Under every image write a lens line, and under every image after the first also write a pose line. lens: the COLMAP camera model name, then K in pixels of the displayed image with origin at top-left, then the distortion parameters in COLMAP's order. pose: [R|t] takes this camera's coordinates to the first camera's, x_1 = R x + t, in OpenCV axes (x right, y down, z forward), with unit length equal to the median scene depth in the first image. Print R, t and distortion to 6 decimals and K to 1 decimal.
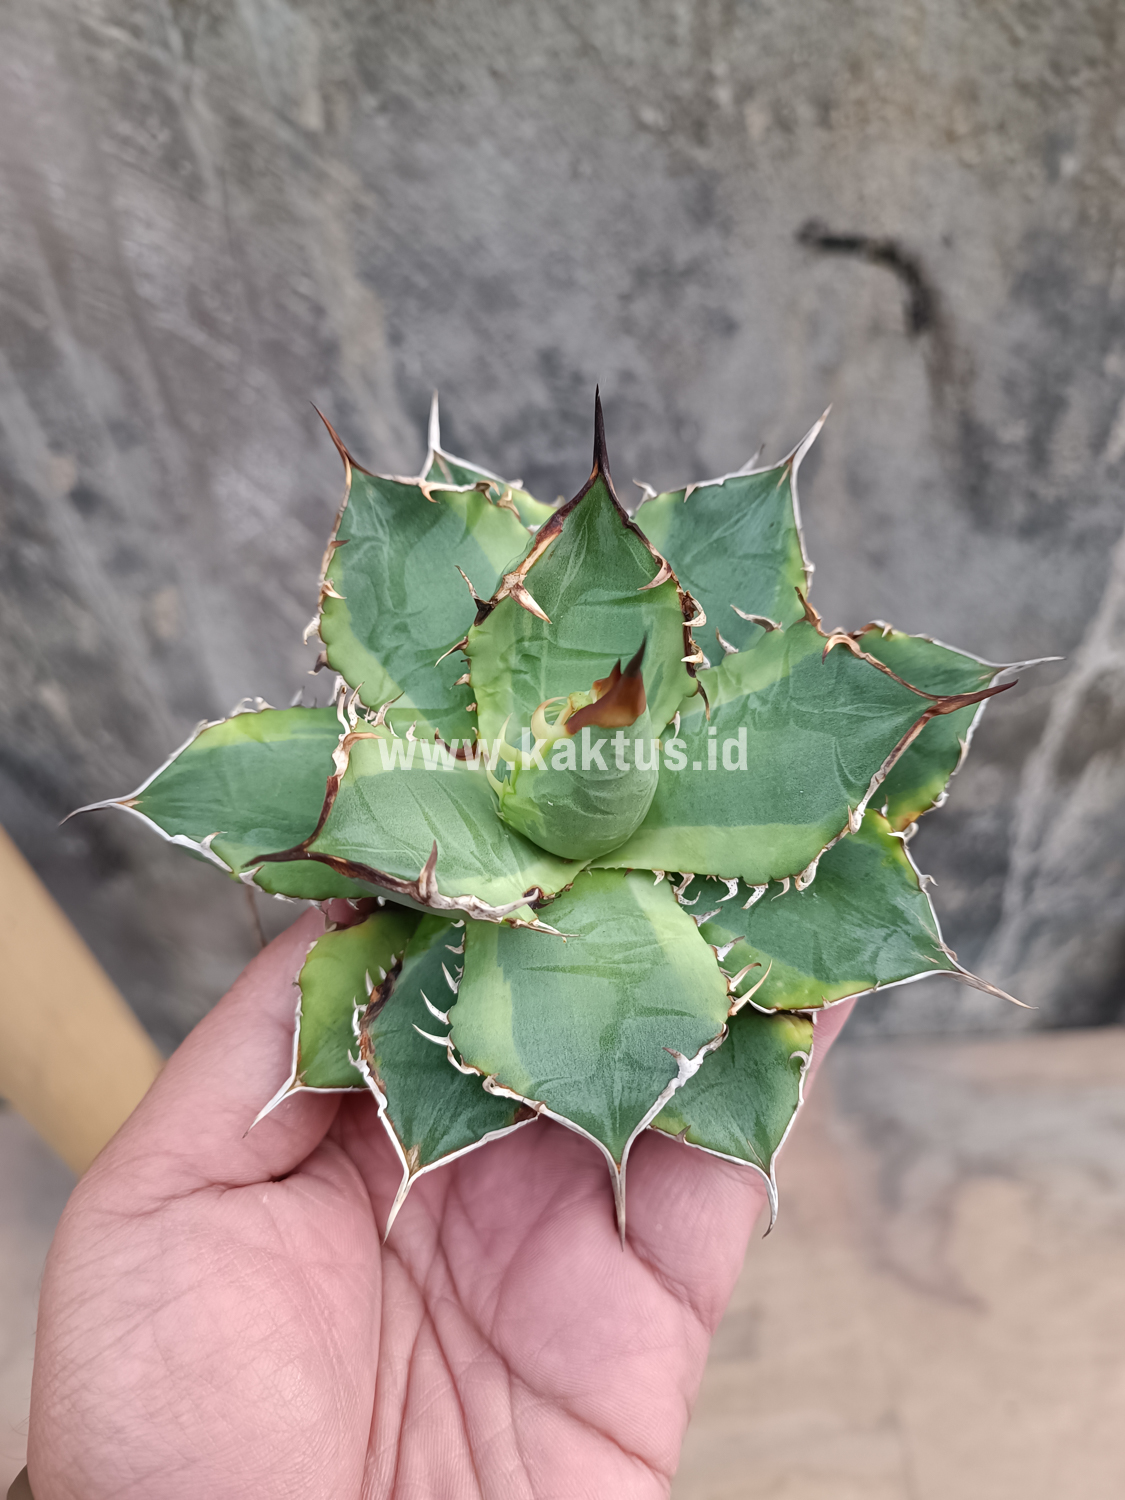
lens RADIAL K [[1143.0, 0, 567.7], [0, 1143.0, 714.5], [0, 0, 1]] dist [-0.072642, -0.006585]
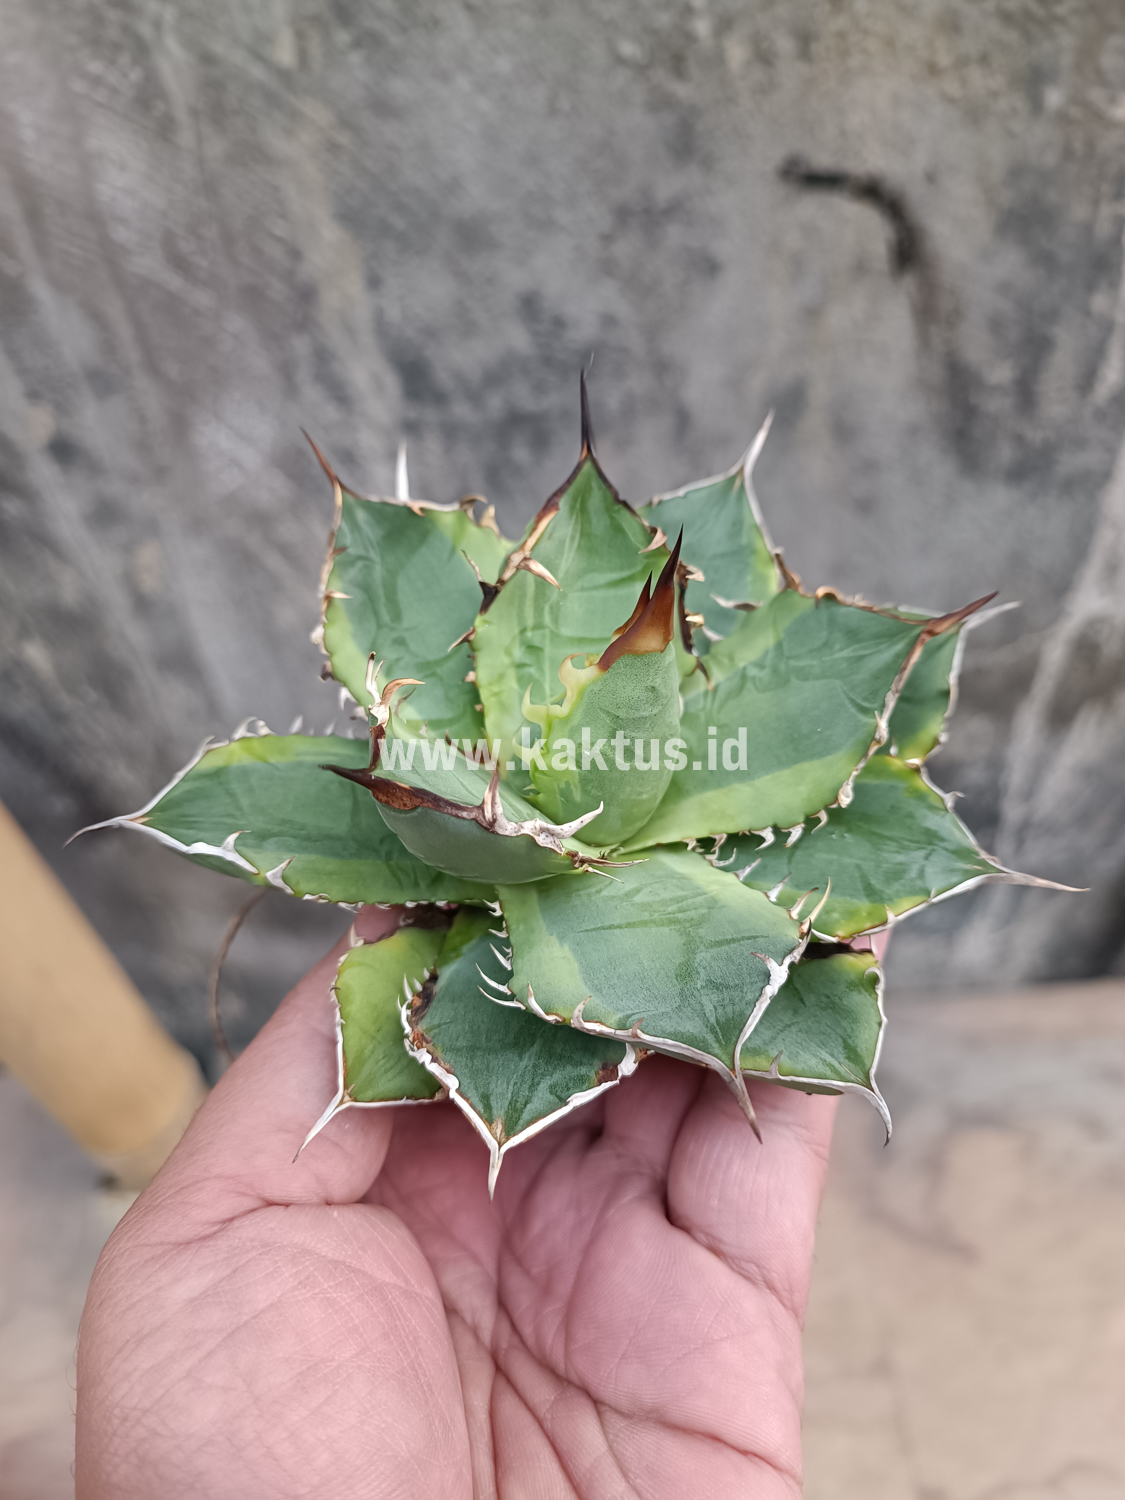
lens RADIAL K [[1121.0, 0, 561.2], [0, 1121.0, 730.4], [0, 0, 1]] dist [-0.079451, -0.000801]
pose [[0.985695, -0.098739, 0.136589, -0.159589], [0.128220, 0.965301, -0.227496, 0.263184], [-0.109386, 0.241755, 0.964152, 0.051171]]
